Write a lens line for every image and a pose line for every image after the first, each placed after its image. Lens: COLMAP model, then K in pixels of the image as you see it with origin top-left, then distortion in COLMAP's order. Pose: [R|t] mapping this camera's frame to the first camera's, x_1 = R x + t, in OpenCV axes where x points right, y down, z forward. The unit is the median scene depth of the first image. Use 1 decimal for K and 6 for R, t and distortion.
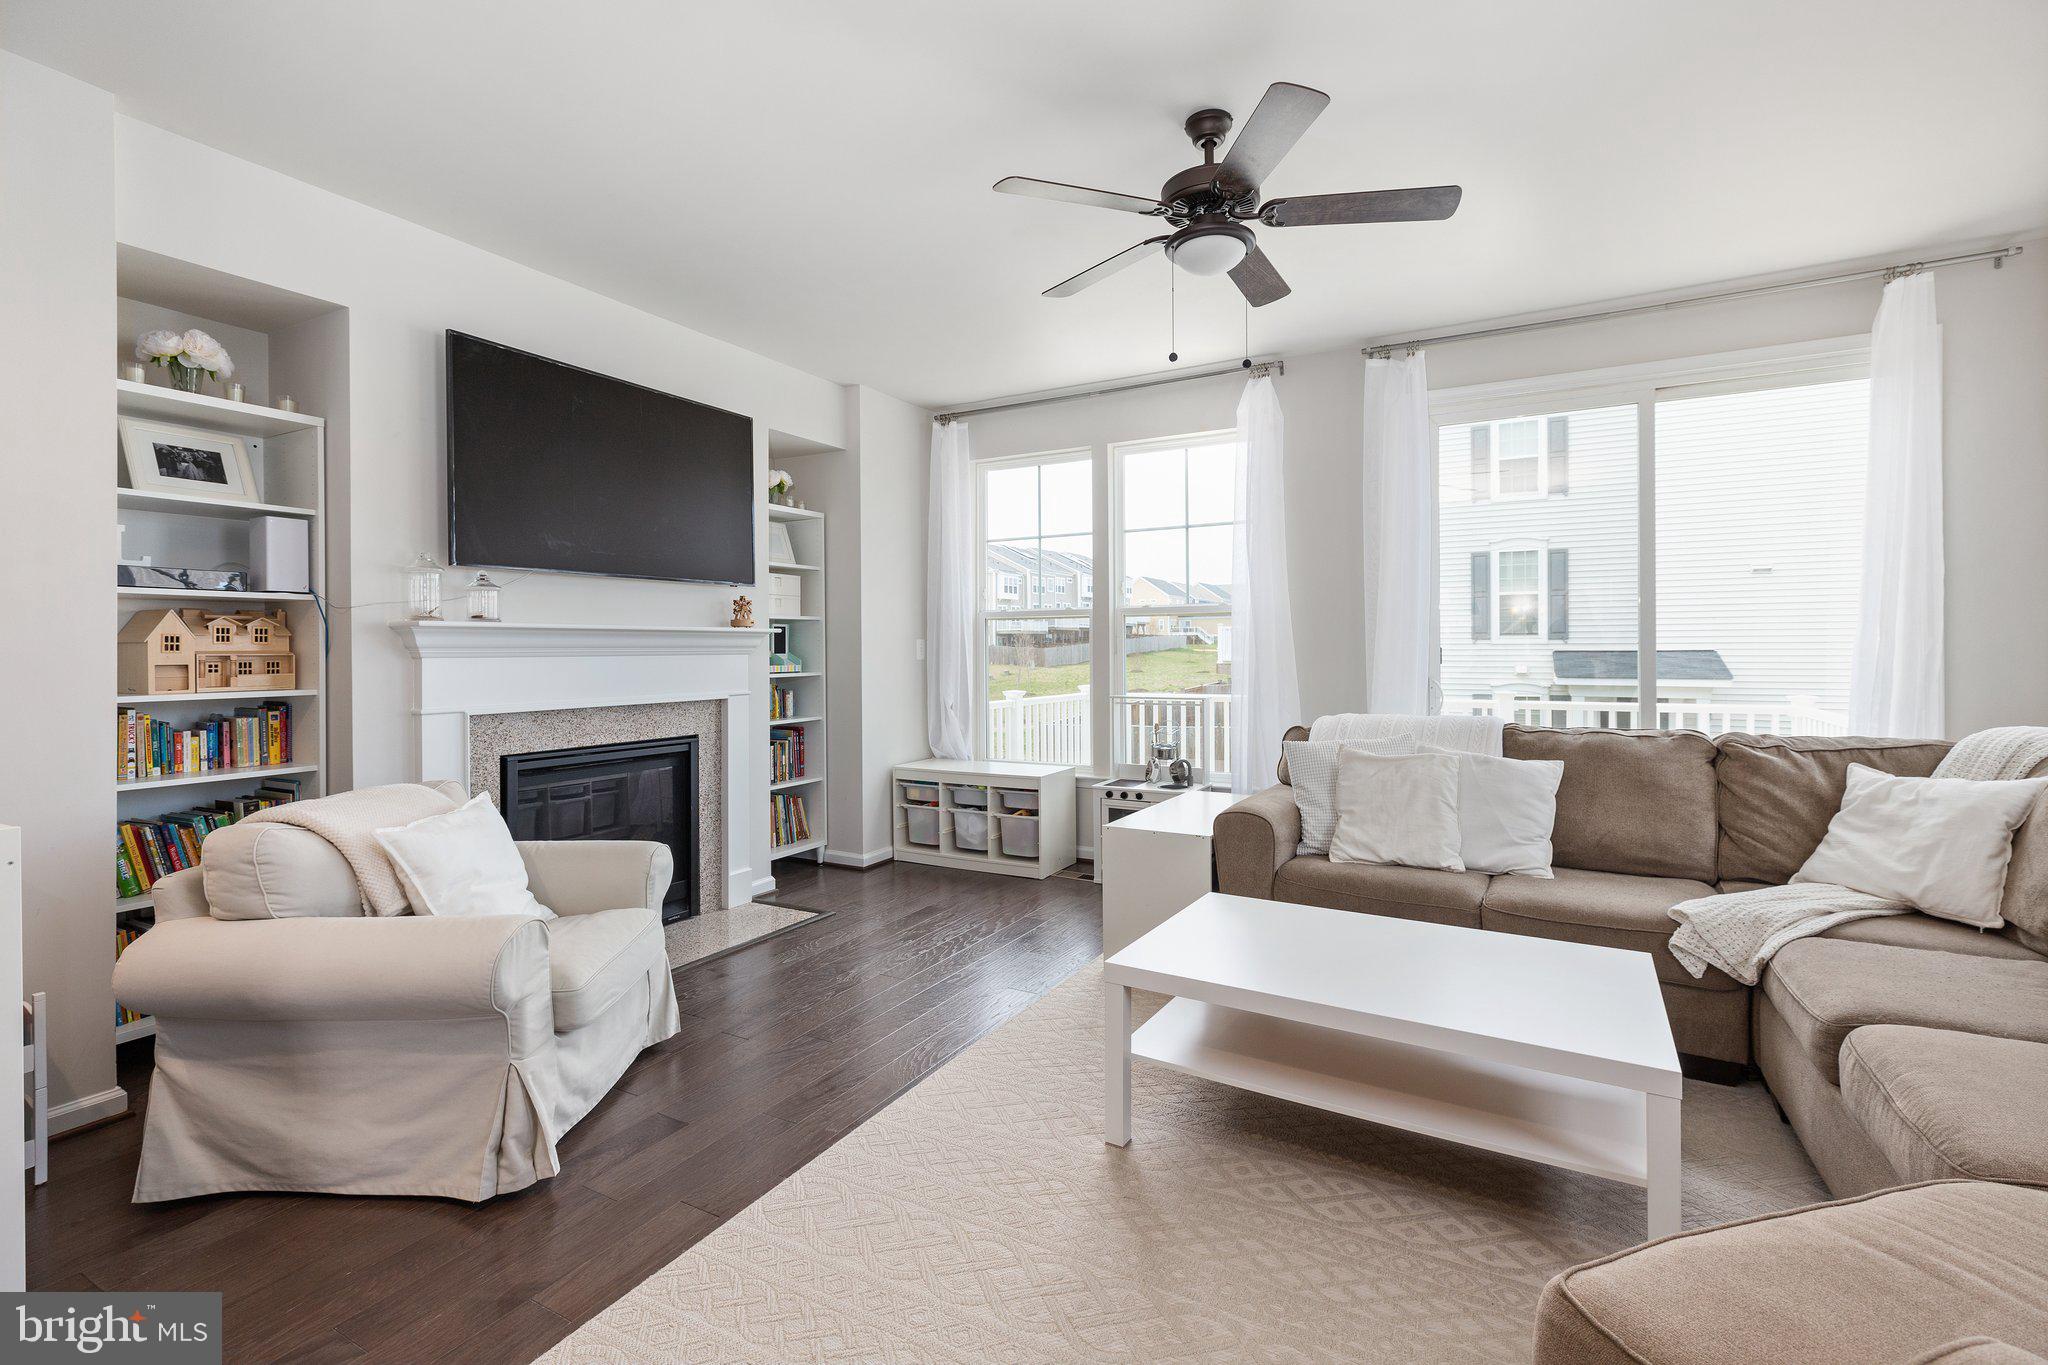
lens RADIAL K [[909.2, 0, 1033.1], [0, 909.2, 656.3], [0, 0, 1]] dist [0.001887, 0.000654]
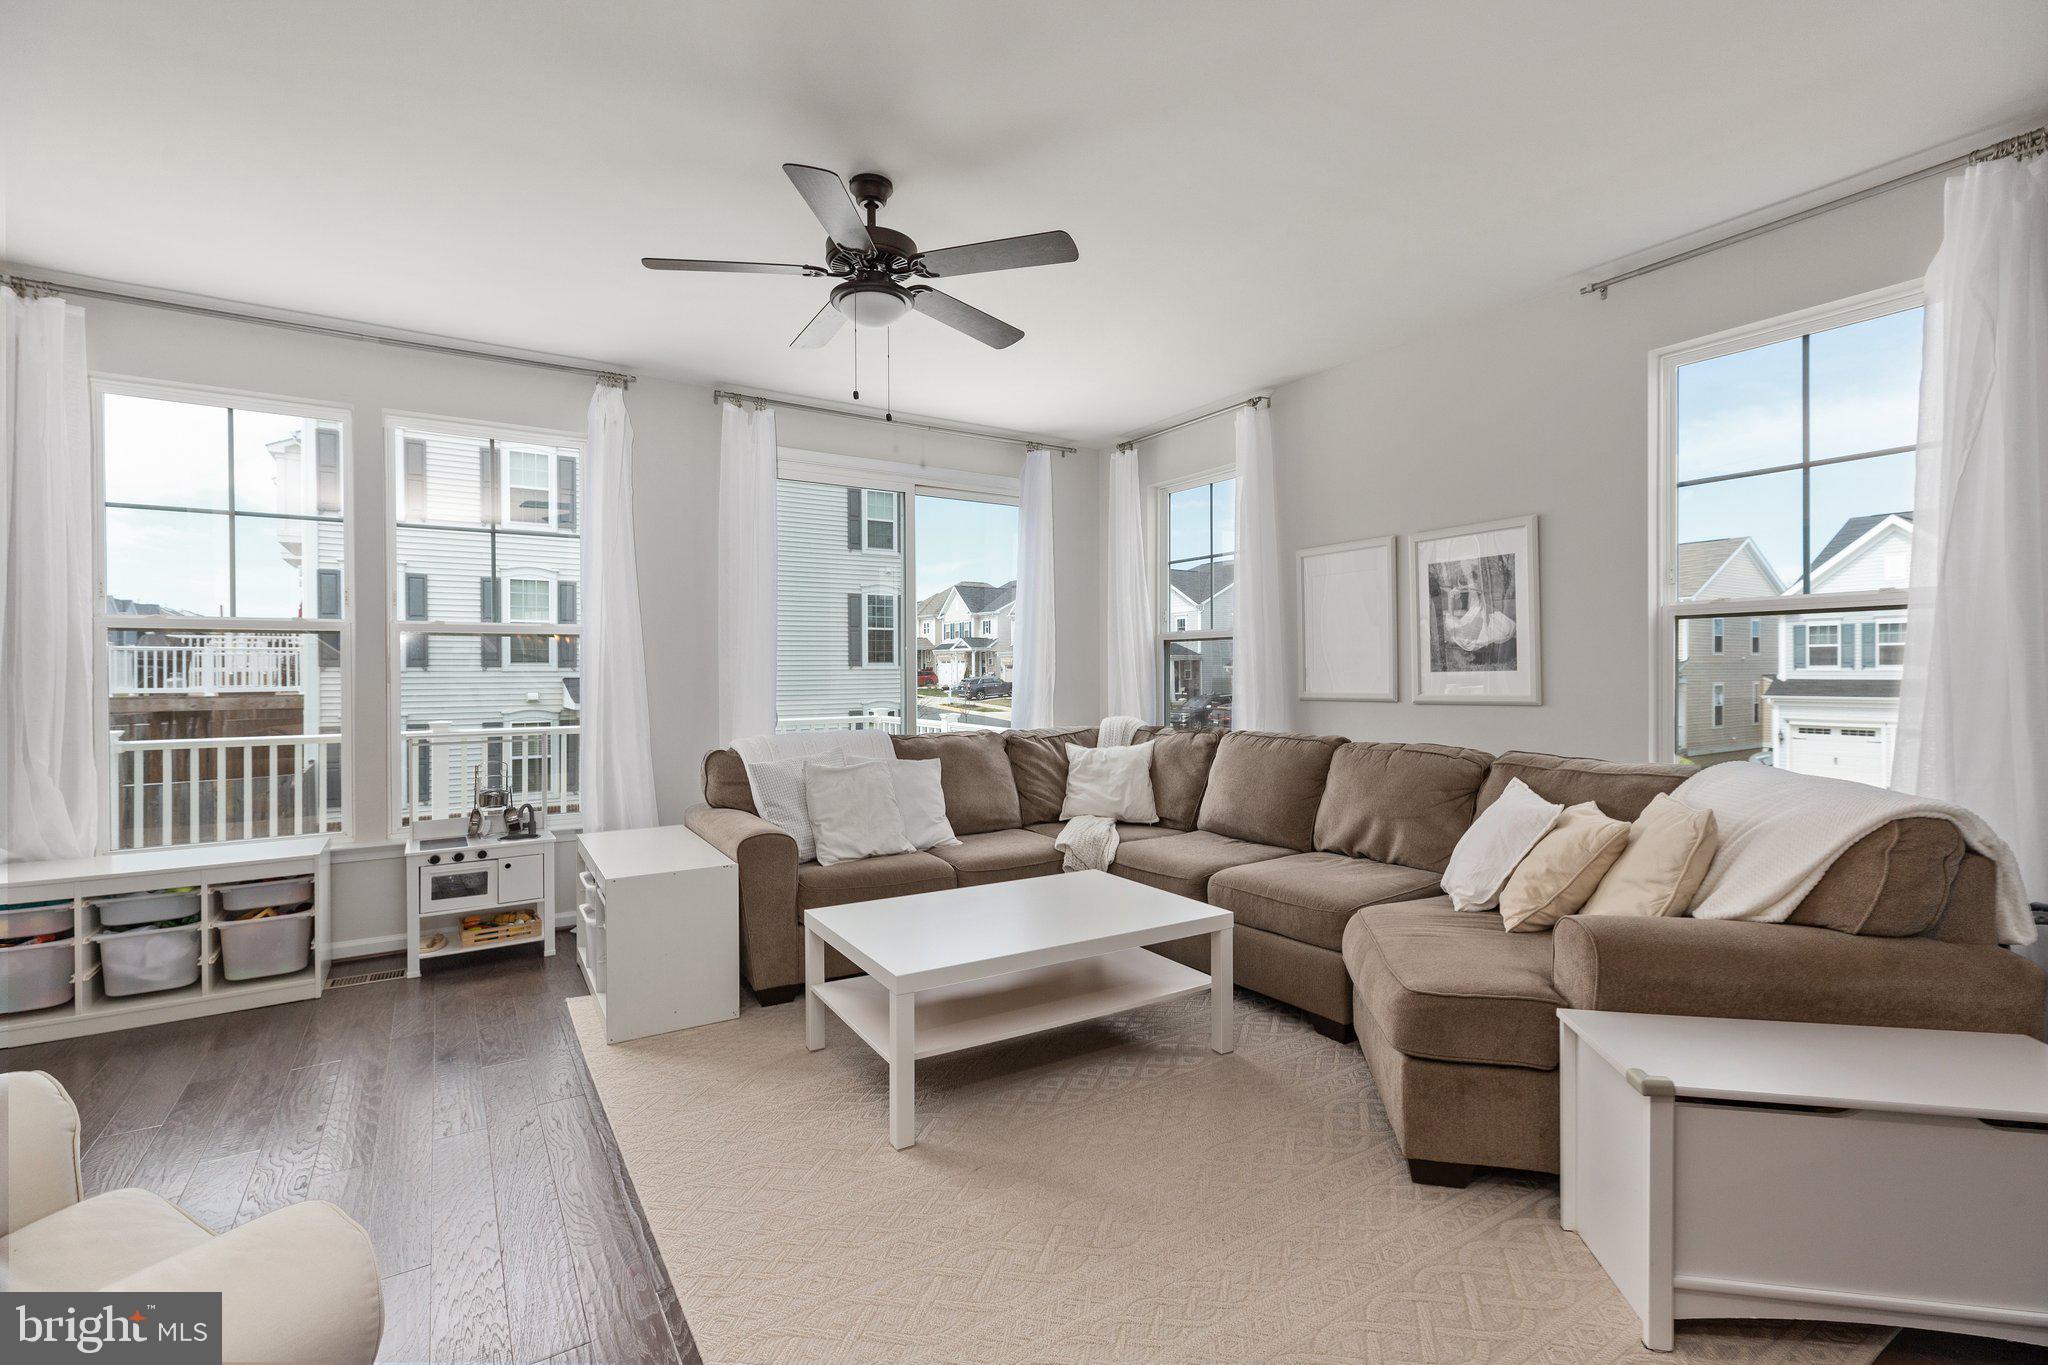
lens RADIAL K [[879.7, 0, 1037.3], [0, 879.7, 680.1], [0, 0, 1]] dist [-0.000681, -0.000133]
pose [[0.479391, -0.005894, 0.877582, -0.500061], [0.009303, 0.999955, 0.001633, -0.000353], [-0.877552, 0.007381, 0.479424, 0.262209]]
